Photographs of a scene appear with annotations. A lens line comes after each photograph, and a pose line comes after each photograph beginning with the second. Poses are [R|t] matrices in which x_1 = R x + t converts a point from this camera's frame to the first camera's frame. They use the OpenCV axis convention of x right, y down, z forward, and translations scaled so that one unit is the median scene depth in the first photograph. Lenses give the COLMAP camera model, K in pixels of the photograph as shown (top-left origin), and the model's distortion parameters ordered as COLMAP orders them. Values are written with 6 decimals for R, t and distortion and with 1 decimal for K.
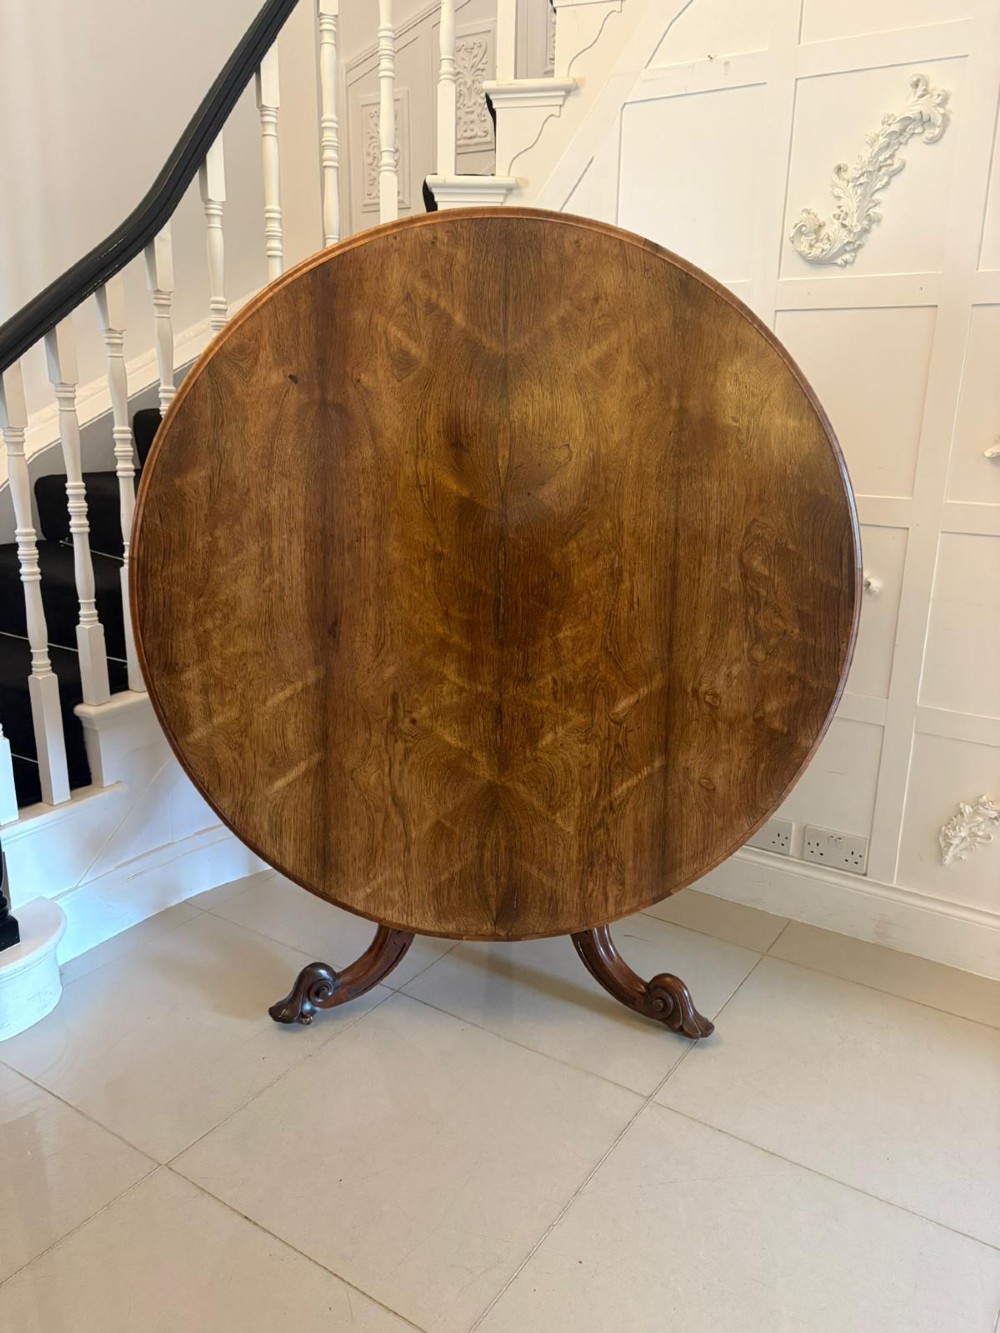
lens RADIAL K [[1013.5, 0, 503.0], [0, 1013.5, 667.2], [0, 0, 1]] dist [0.052052, -0.064600]
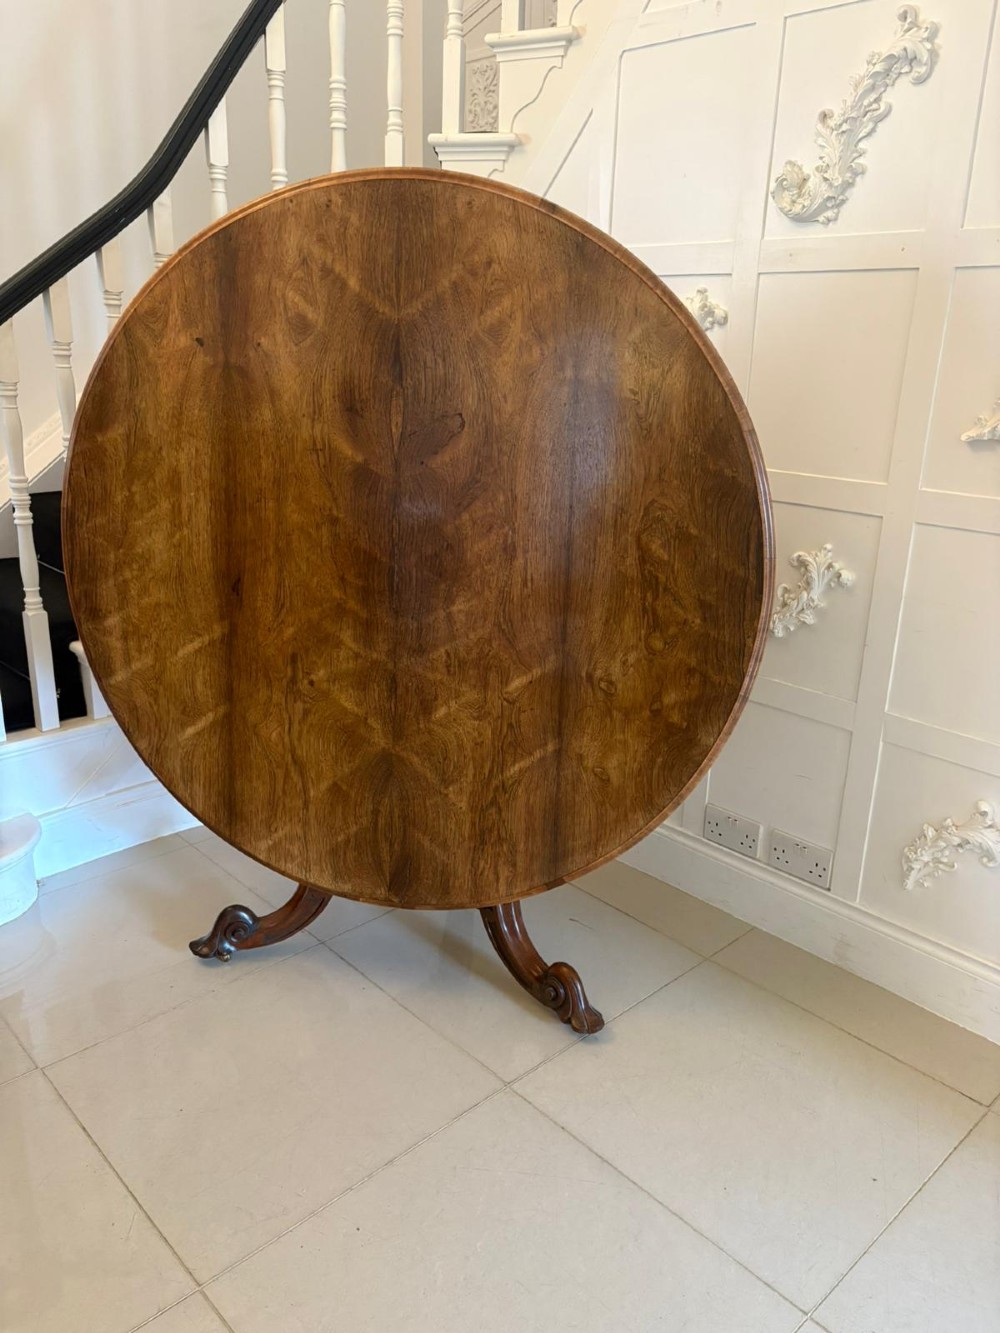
lens RADIAL K [[1013.5, 0, 501.0], [0, 1013.5, 661.1], [0, 0, 1]] dist [0.052052, -0.064600]
pose [[0.974020, 0.080184, -0.211792, 0.309075], [-0.073399, 0.996511, 0.039717, -0.022698], [0.214238, -0.023140, 0.976507, 0.046955]]
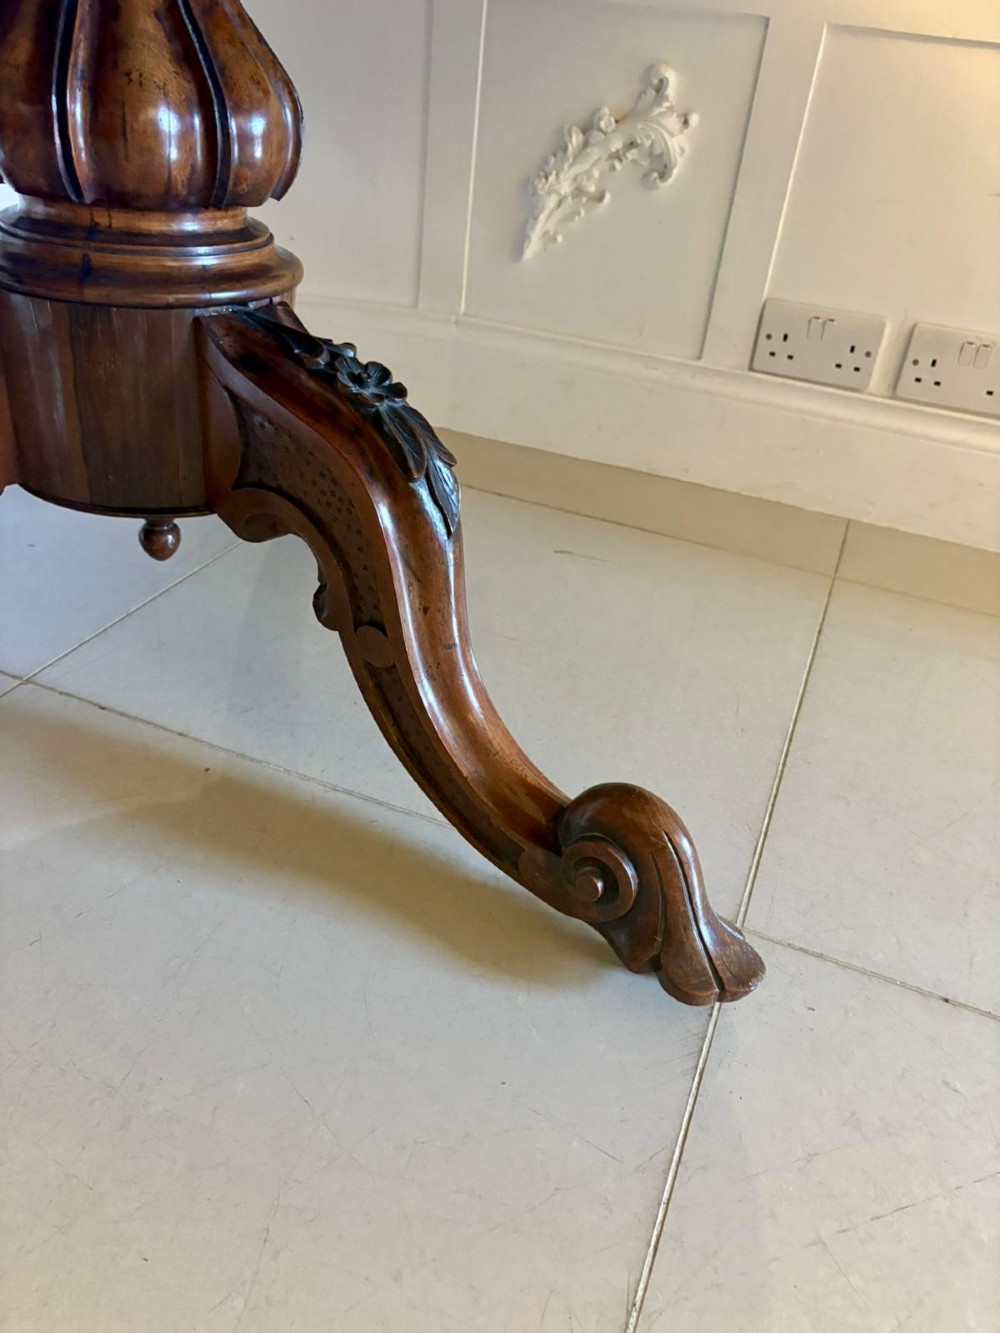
lens RADIAL K [[1013.5, 0, 510.3], [0, 1013.5, 662.2], [0, 0, 1]] dist [0.052052, -0.064600]
pose [[0.972155, -0.039325, 0.231015, -0.017196], [-0.029913, 0.956930, 0.288774, 0.225333], [-0.232421, -0.287644, 0.929108, 0.695317]]
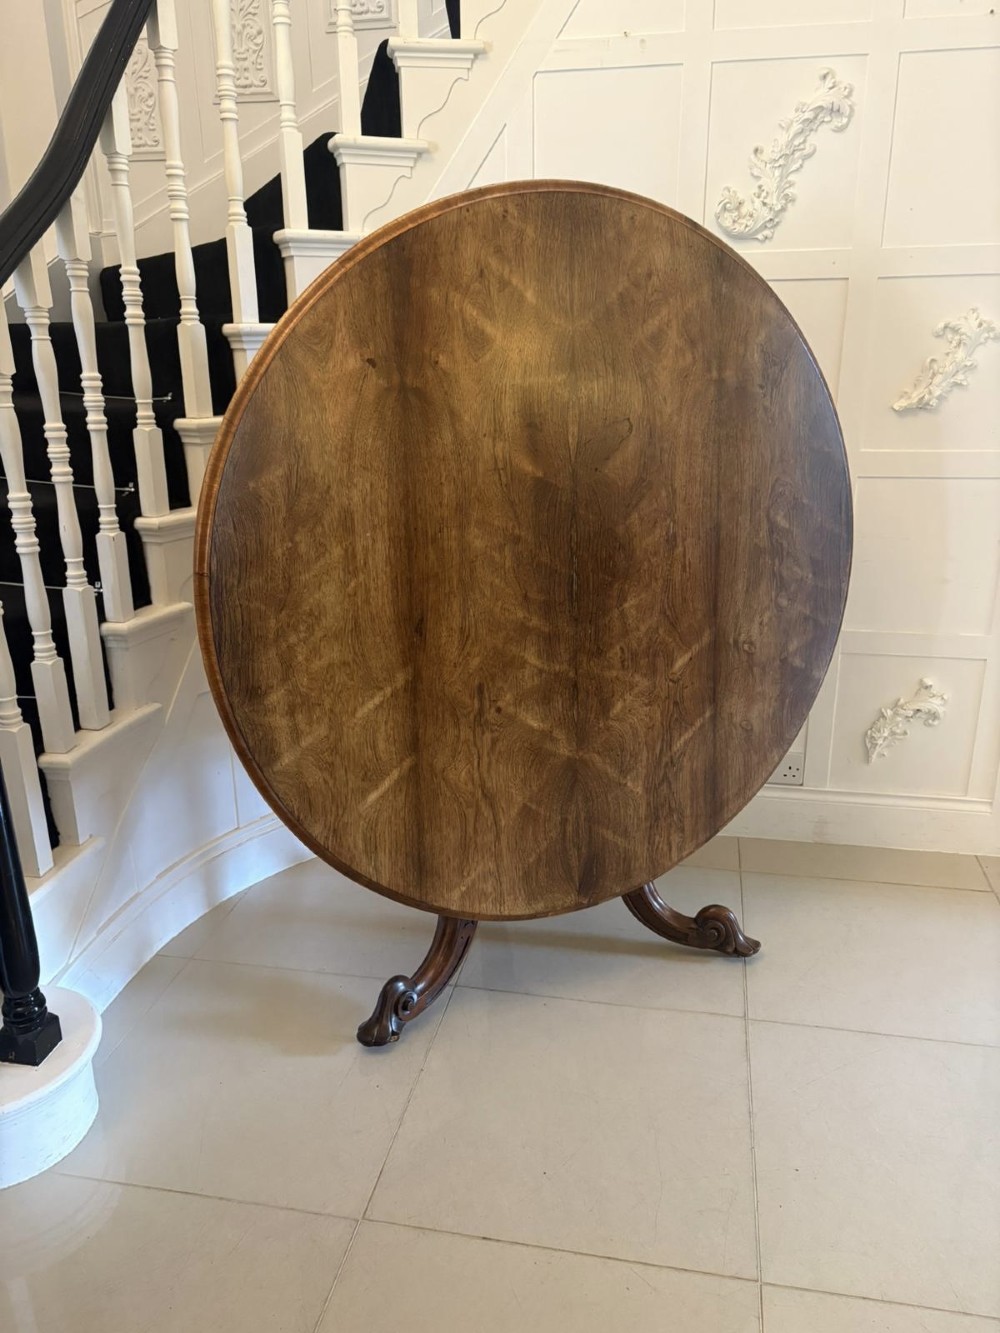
lens RADIAL K [[1013.5, 0, 504.7], [0, 1013.5, 671.5], [0, 0, 1]] dist [0.052052, -0.064600]
pose [[0.921937, -0.141441, 0.360593, -0.430633], [0.126443, 0.989843, 0.064982, -0.046549], [-0.366122, -0.014314, 0.930457, 0.083684]]
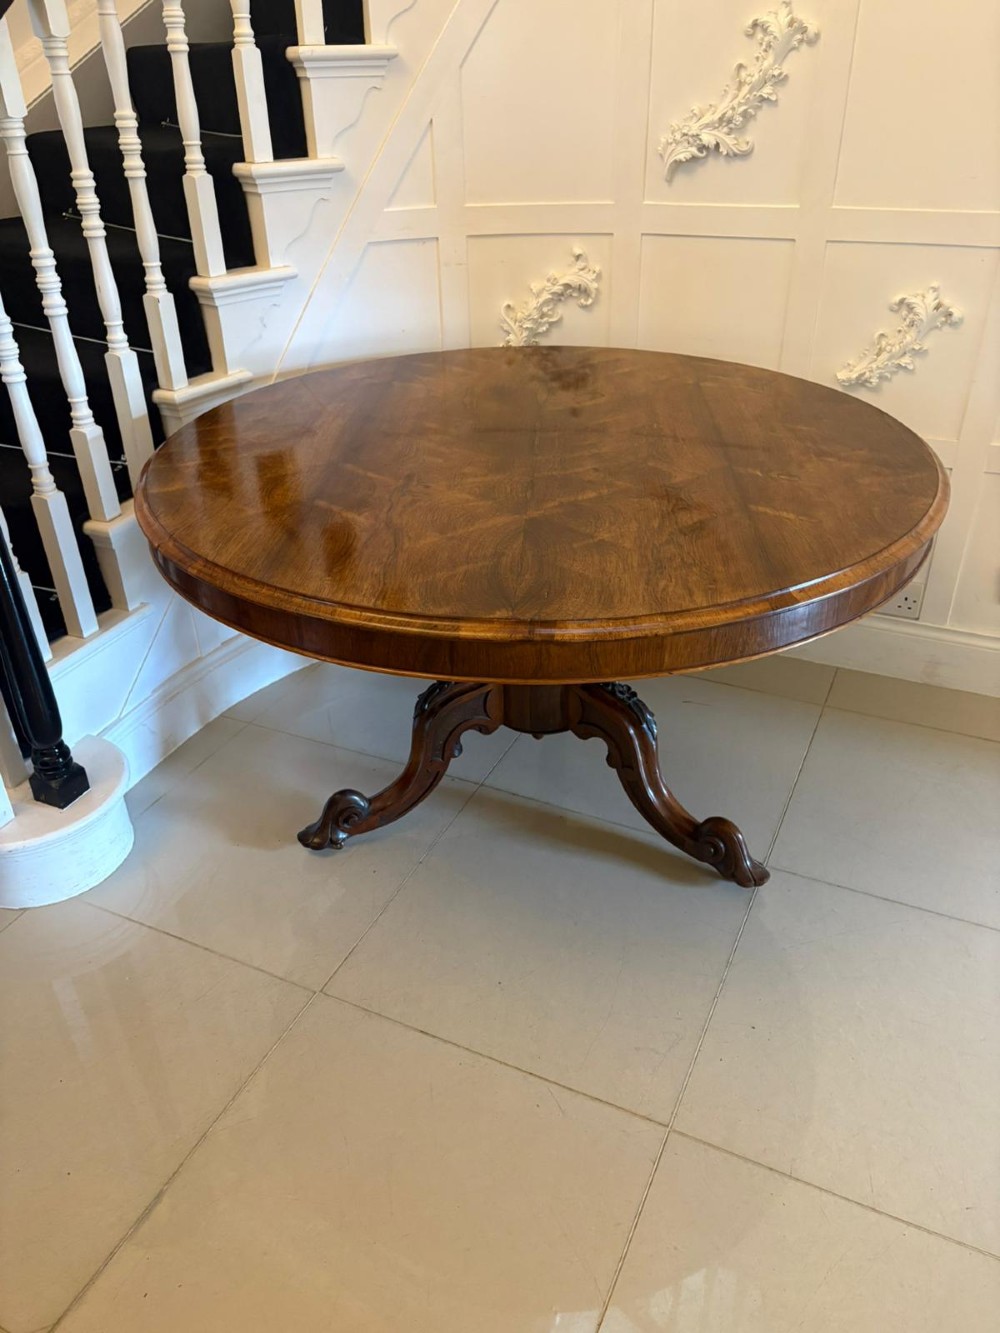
lens RADIAL K [[1013.5, 0, 498.3], [0, 1013.5, 675.1], [0, 0, 1]] dist [0.052052, -0.064600]
pose [[0.988607, -0.105999, 0.106870, -0.209729], [0.073159, 0.958862, 0.274284, -0.062077], [-0.131548, -0.263340, 0.955692, 0.099734]]
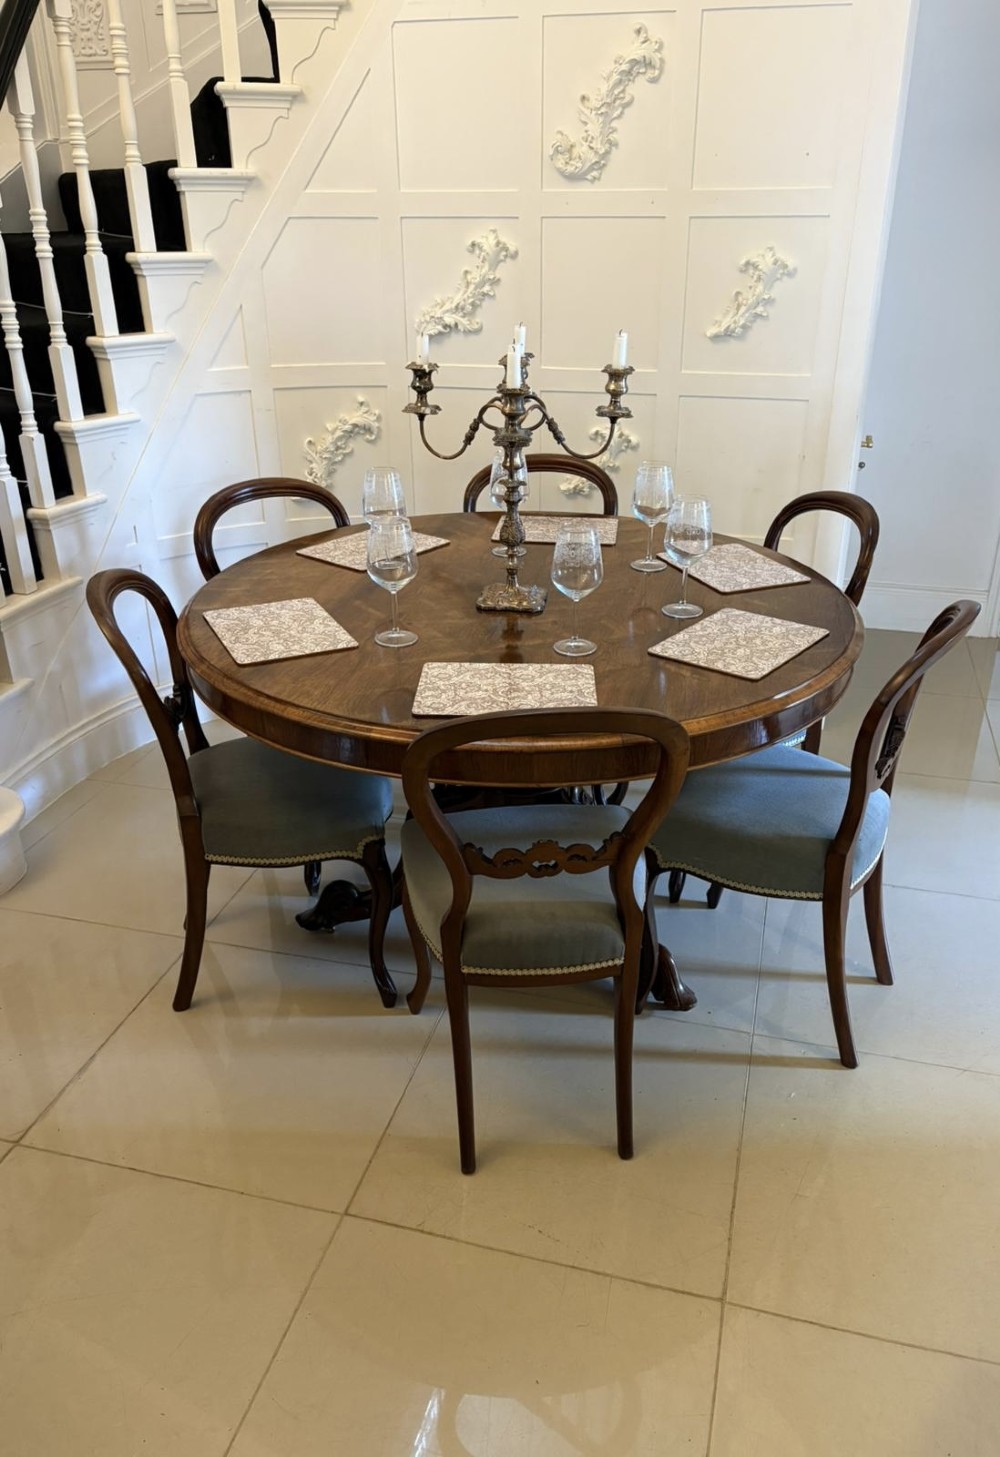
lens RADIAL K [[1102.8, 0, 519.8], [0, 1102.8, 741.6], [0, 0, 1]] dist [0.031605, -0.041635]
pose [[0.944874, -0.157667, 0.286974, -0.277039], [0.102831, 0.974978, 0.197088, -0.001117], [-0.310868, -0.156714, 0.937444, -0.390227]]
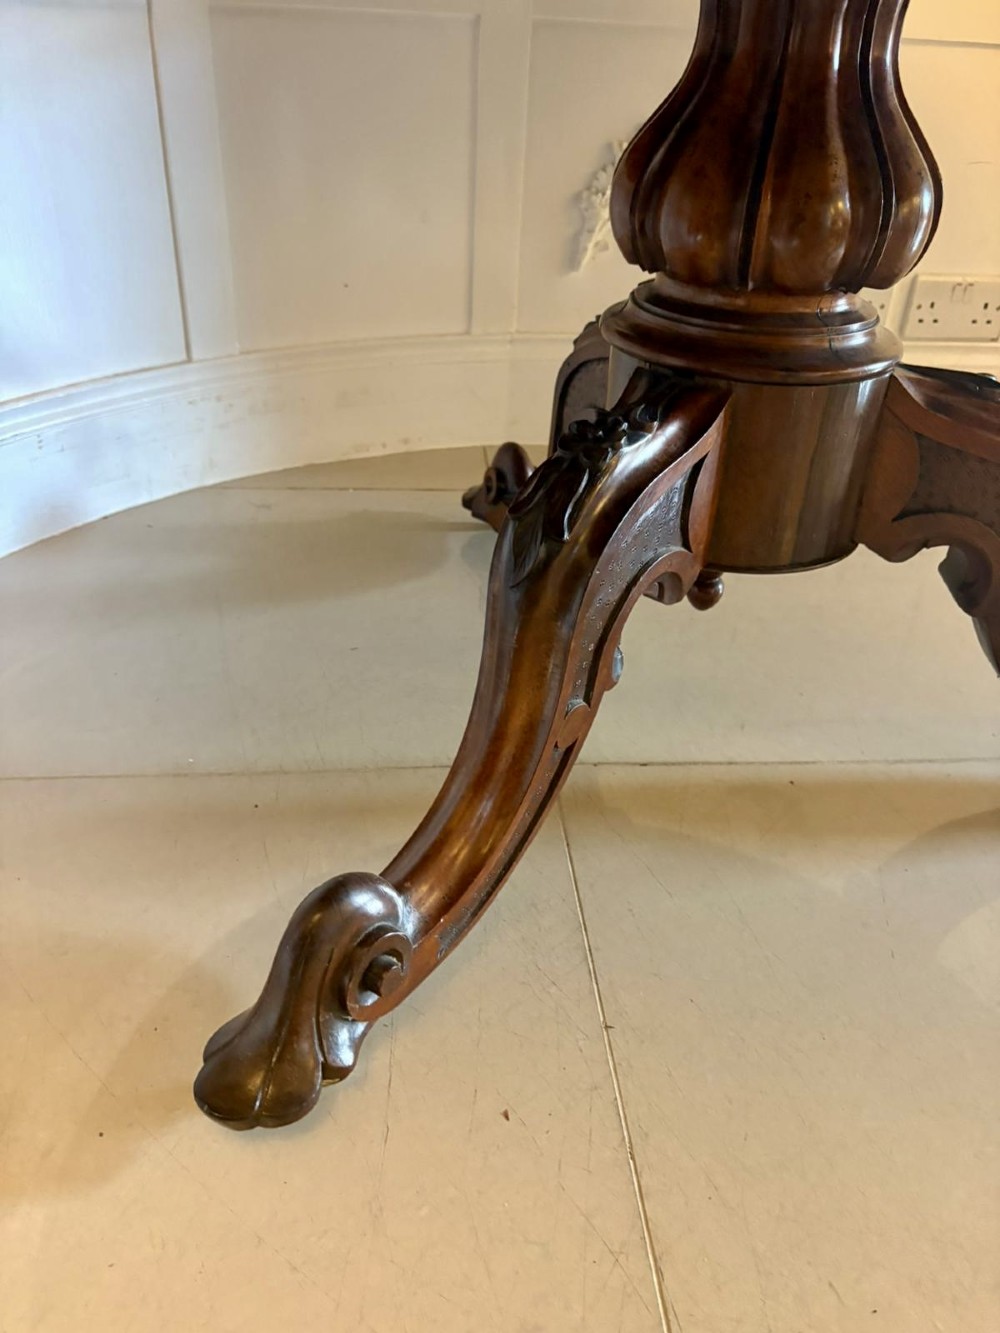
lens RADIAL K [[1013.5, 0, 498.6], [0, 1013.5, 668.0], [0, 0, 1]] dist [0.052052, -0.064600]
pose [[0.776677, -0.310367, 0.548129, -0.371955], [0.132571, 0.931236, 0.339446, 0.172435], [-0.615791, -0.190974, 0.764415, 0.837154]]
